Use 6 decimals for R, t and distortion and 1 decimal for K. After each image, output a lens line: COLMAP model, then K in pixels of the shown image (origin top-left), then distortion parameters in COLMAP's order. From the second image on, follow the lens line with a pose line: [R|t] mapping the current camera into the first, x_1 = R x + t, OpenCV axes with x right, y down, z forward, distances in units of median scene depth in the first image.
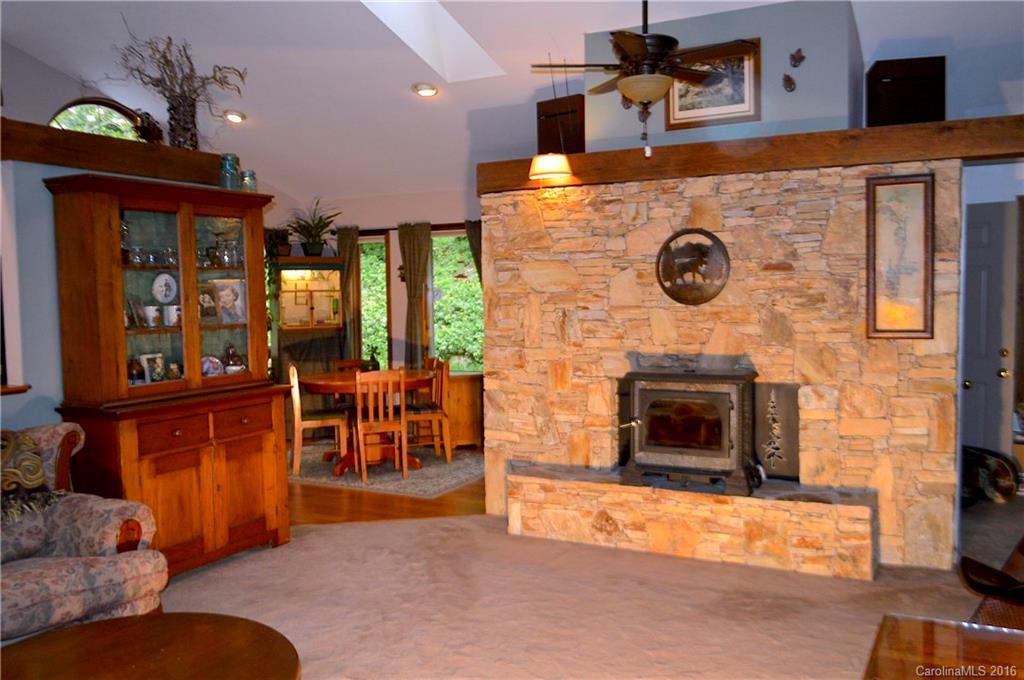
lens RADIAL K [[872.2, 0, 512.7], [0, 872.2, 341.6], [0, 0, 1]] dist [-0.011957, -0.005013]
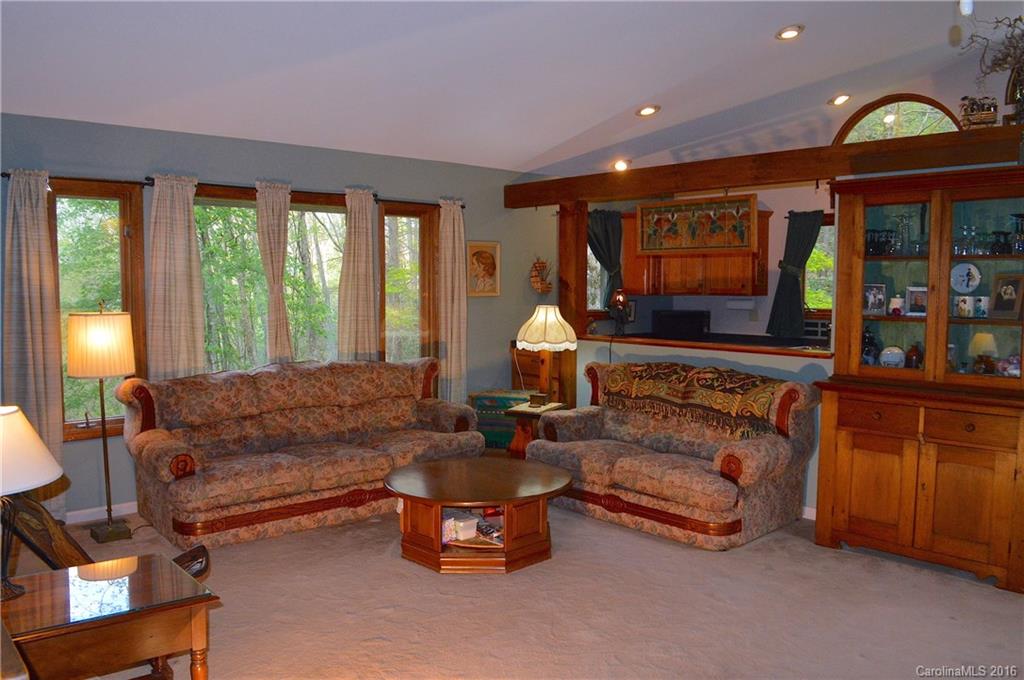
lens RADIAL K [[813.8, 0, 520.0], [0, 813.8, 339.9], [0, 0, 1]] dist [-0.076250, 0.001016]
pose [[-0.340041, 0.078075, -0.937164, 0.571845], [-0.056140, 0.993085, 0.103103, -0.053258], [0.938734, 0.087672, -0.333306, 0.795014]]
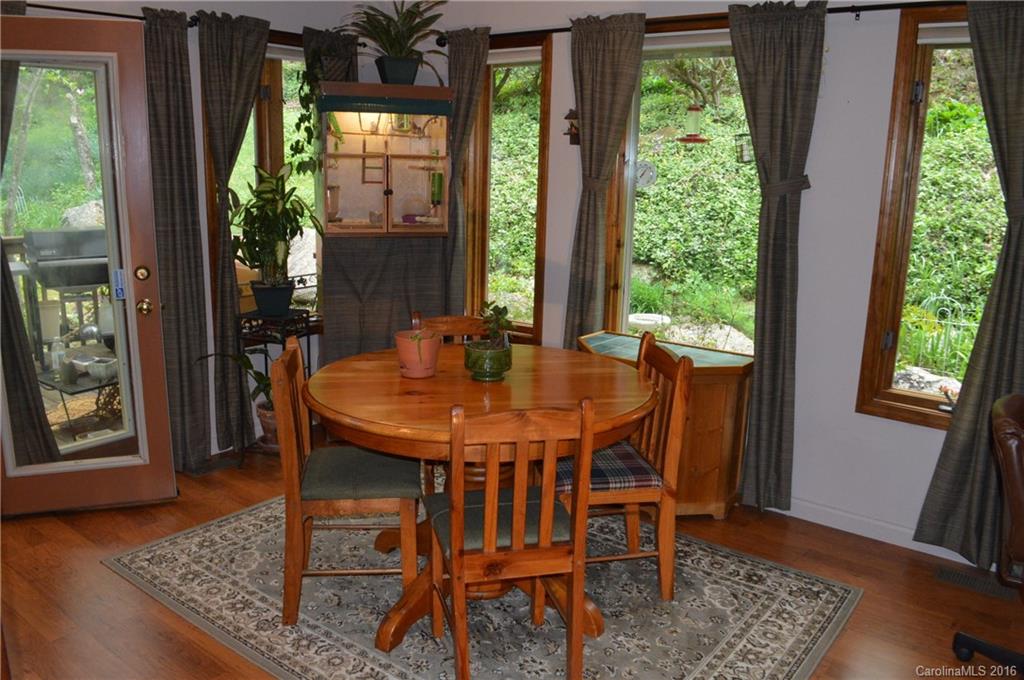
lens RADIAL K [[813.8, 0, 522.7], [0, 813.8, 354.7], [0, 0, 1]] dist [-0.076250, 0.001016]
pose [[0.986001, 0.077365, -0.147702, -0.137913], [-0.050896, 0.983210, 0.175235, -0.054976], [0.158780, -0.165264, 0.973384, 0.947217]]
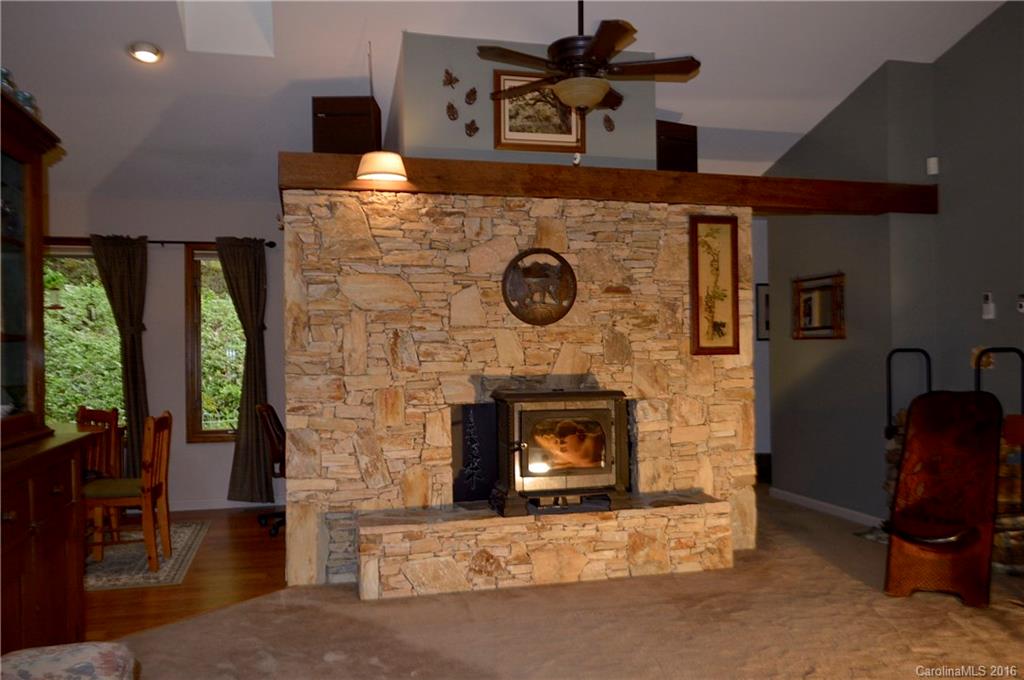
lens RADIAL K [[813.8, 0, 509.7], [0, 813.8, 339.3], [0, 0, 1]] dist [-0.076250, 0.001016]
pose [[0.738182, 0.016254, 0.674406, -0.439217], [0.038824, 0.997029, -0.066526, 0.033674], [-0.673483, 0.075291, 0.735358, 0.348822]]
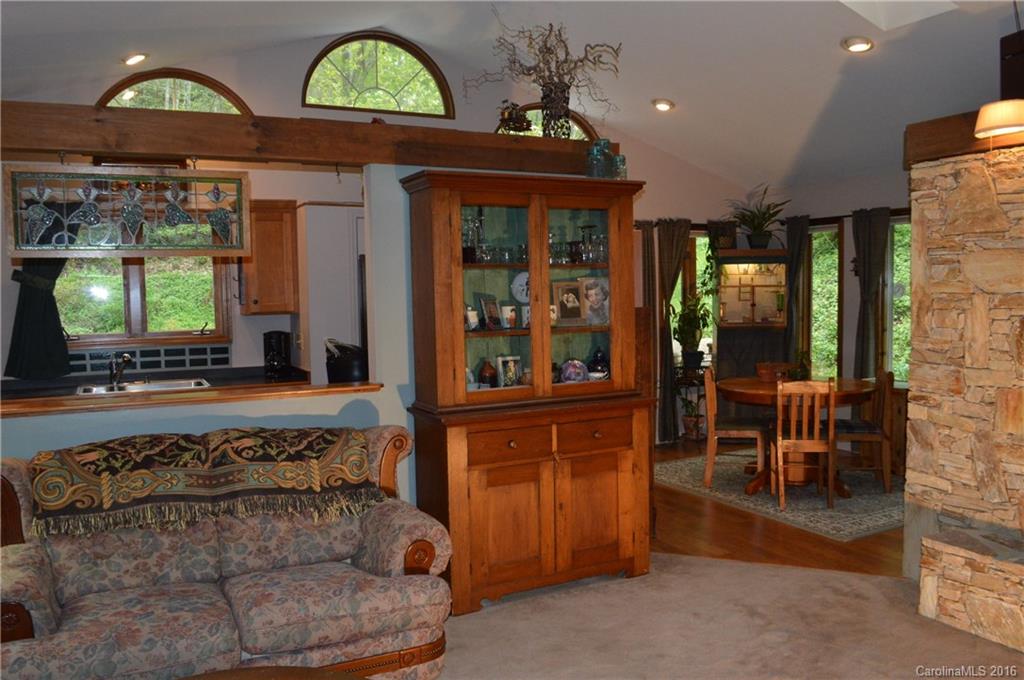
lens RADIAL K [[813.8, 0, 519.0], [0, 813.8, 345.5], [0, 0, 1]] dist [-0.076250, 0.001016]
pose [[0.823491, 0.041143, -0.565836, 0.092432], [-0.029365, 0.999121, 0.029911, -0.022988], [0.566569, -0.008016, 0.823975, 0.254804]]
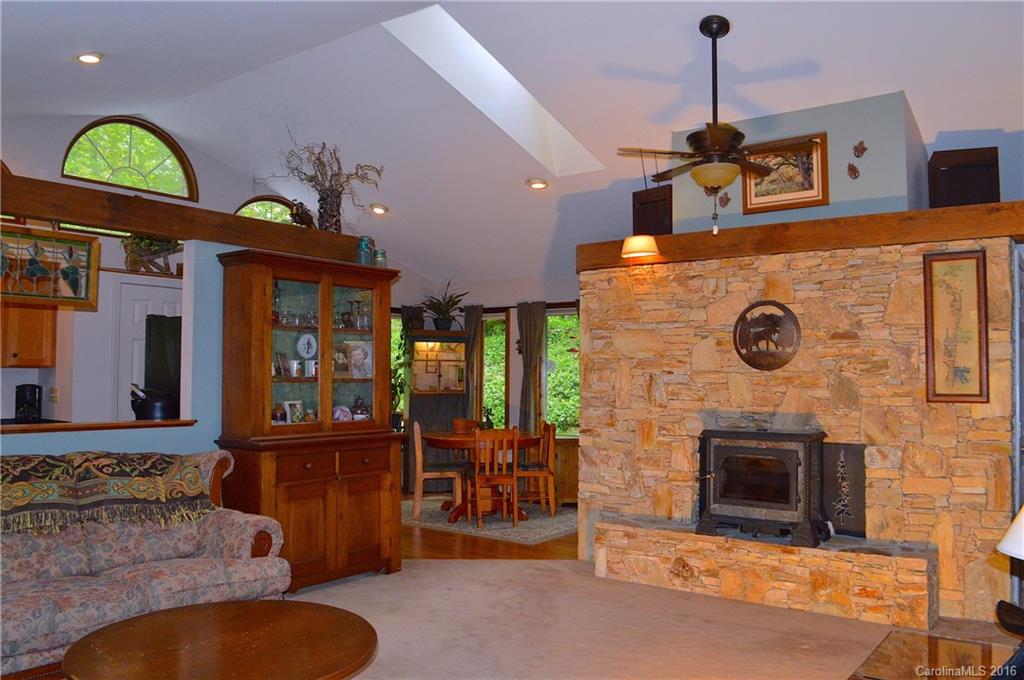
lens RADIAL K [[813.8, 0, 514.2], [0, 813.8, 343.7], [0, 0, 1]] dist [-0.076250, 0.001016]
pose [[0.987380, 0.015442, -0.157615, 0.053392], [-0.030776, 0.994971, -0.095318, 0.031000], [0.155351, 0.098966, 0.982890, -0.046078]]
